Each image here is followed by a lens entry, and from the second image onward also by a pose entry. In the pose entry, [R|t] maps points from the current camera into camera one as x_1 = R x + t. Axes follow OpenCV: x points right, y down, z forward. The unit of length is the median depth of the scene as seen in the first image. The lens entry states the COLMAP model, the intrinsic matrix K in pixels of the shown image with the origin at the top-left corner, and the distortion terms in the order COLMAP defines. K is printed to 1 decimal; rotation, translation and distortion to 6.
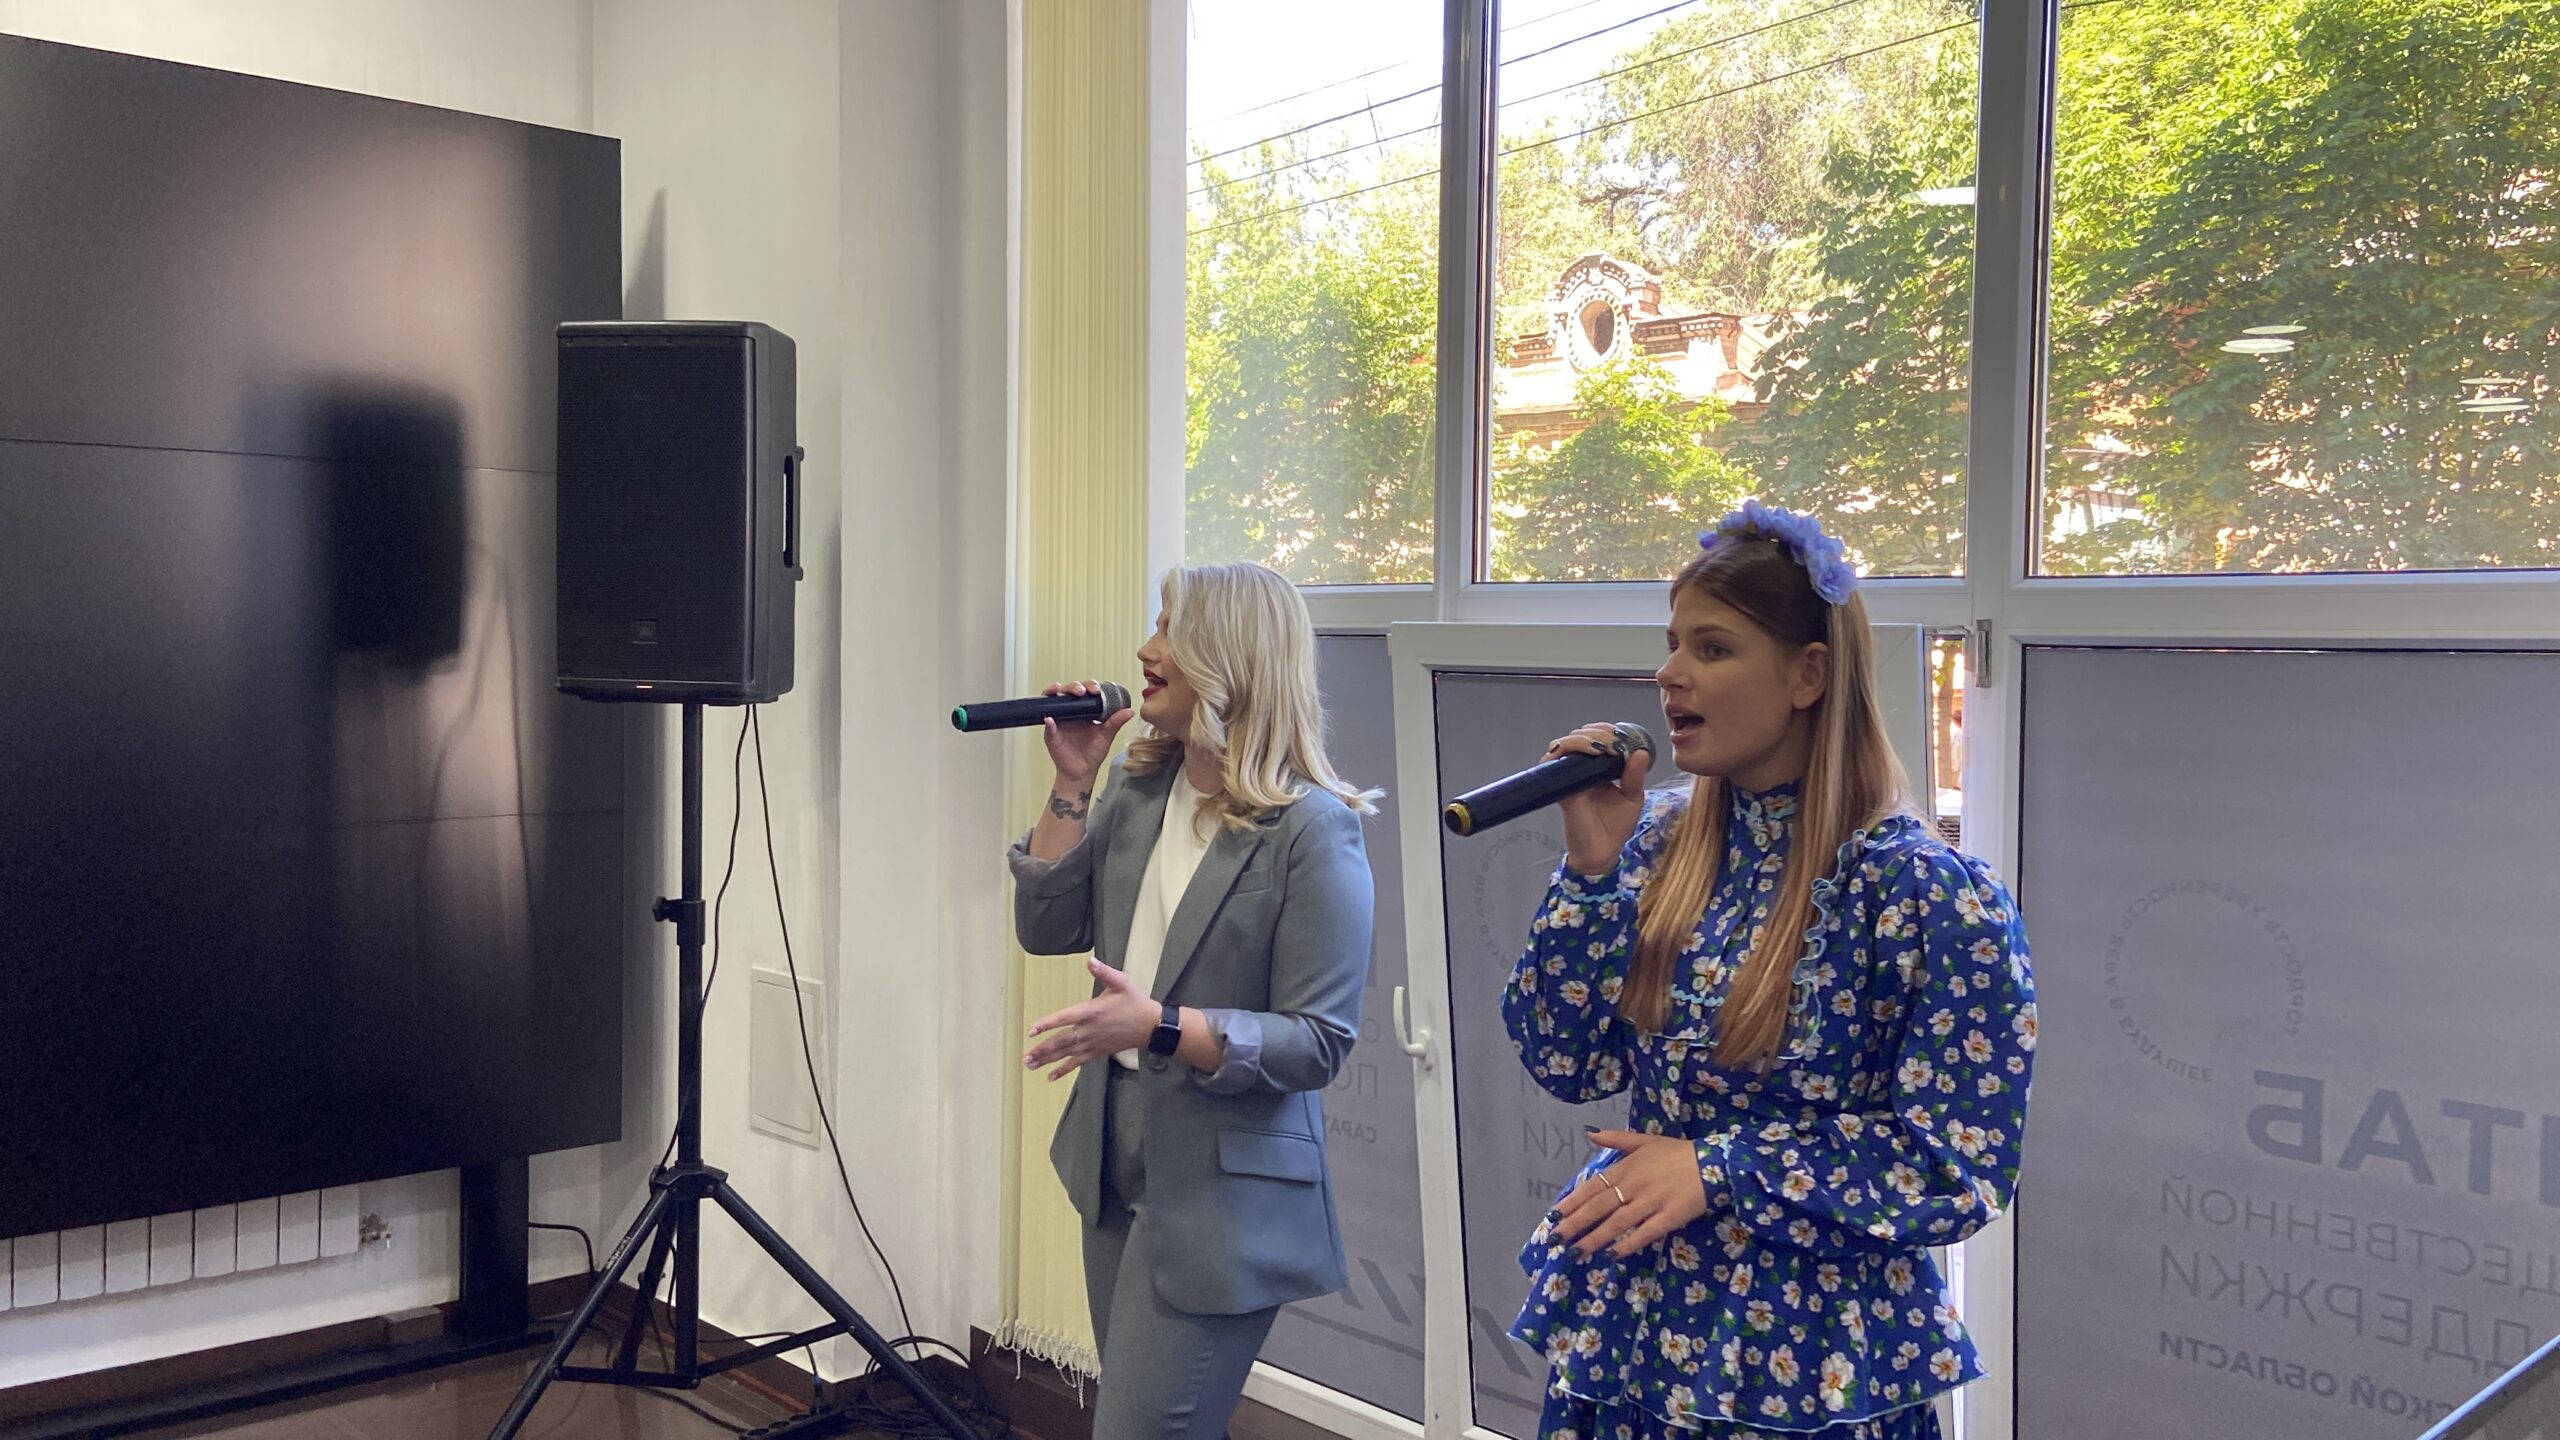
lens RADIAL K [[2249.2, 0, 1303.2], [0, 2249.2, 700.9], [0, 0, 1]] dist [0.100030, -0.109908]
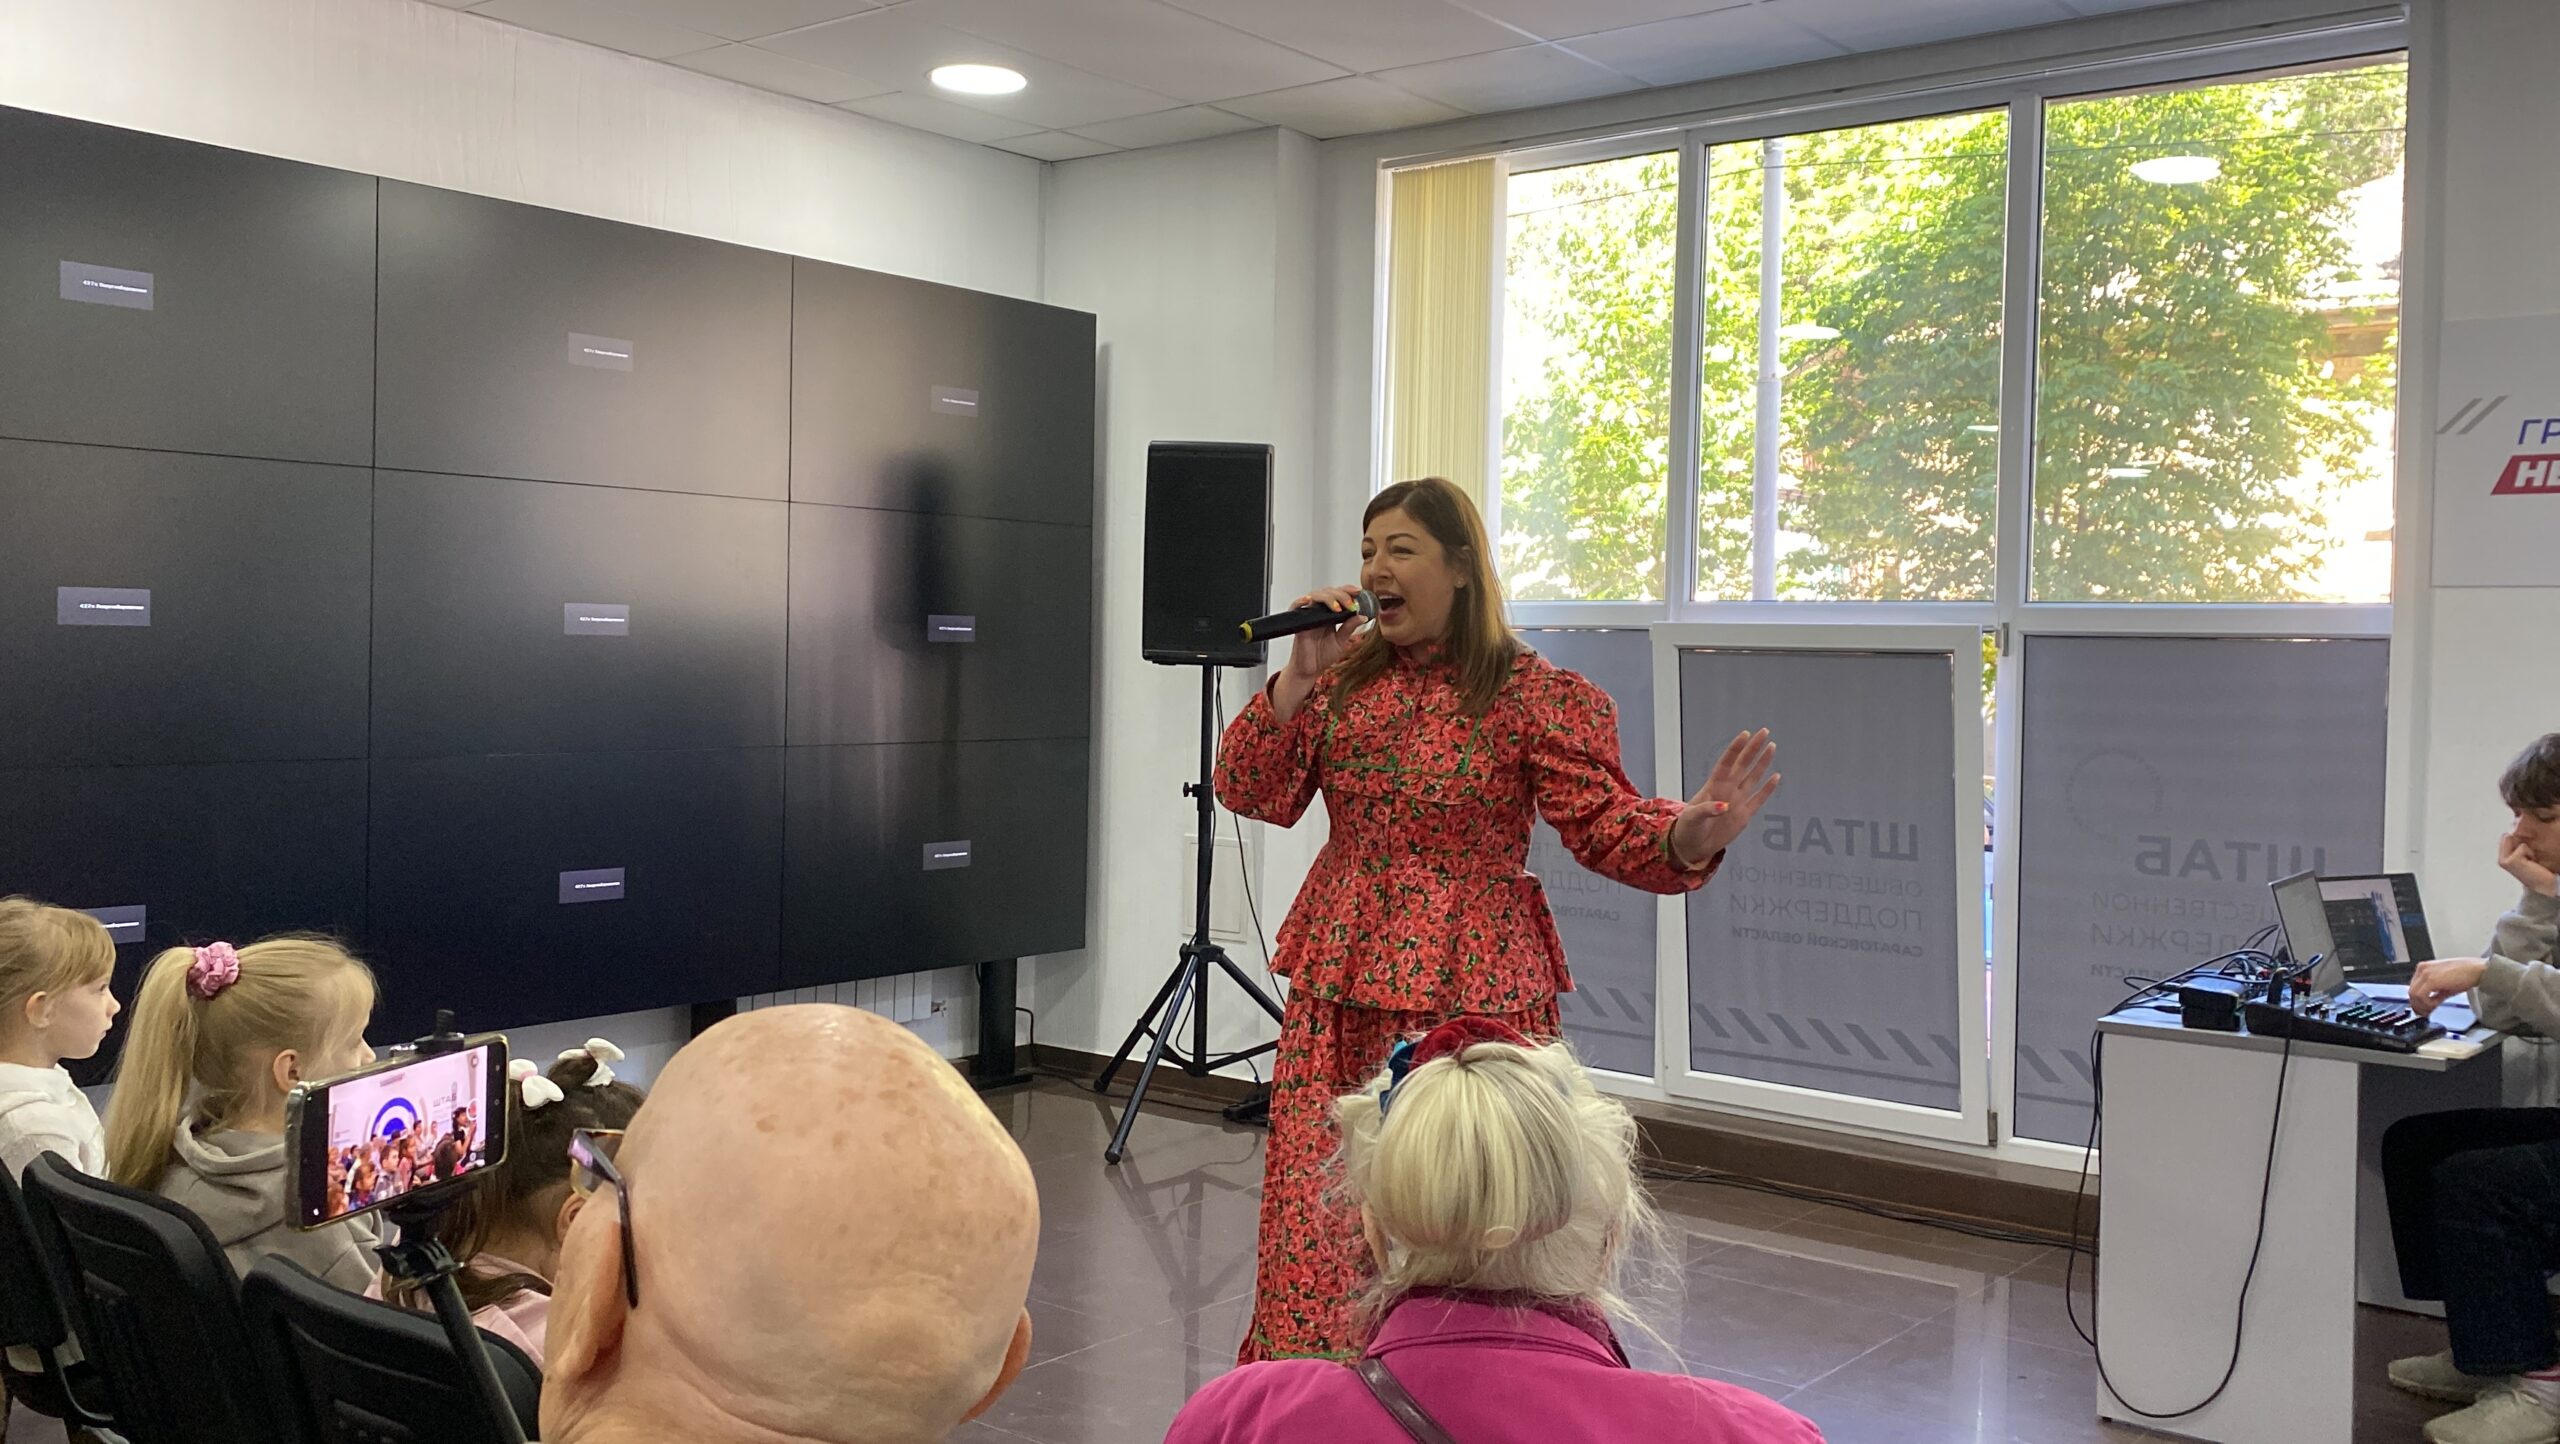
lens RADIAL K [[2259.4, 0, 1276.7], [0, 2259.4, 667.5], [0, 0, 1]] dist [0.060208, -0.125236]
pose [[0.989450, 0.007879, 0.144663, -0.424695], [-0.004955, 0.999776, -0.020560, 0.033123], [-0.144792, 0.019627, 0.989267, -0.608176]]
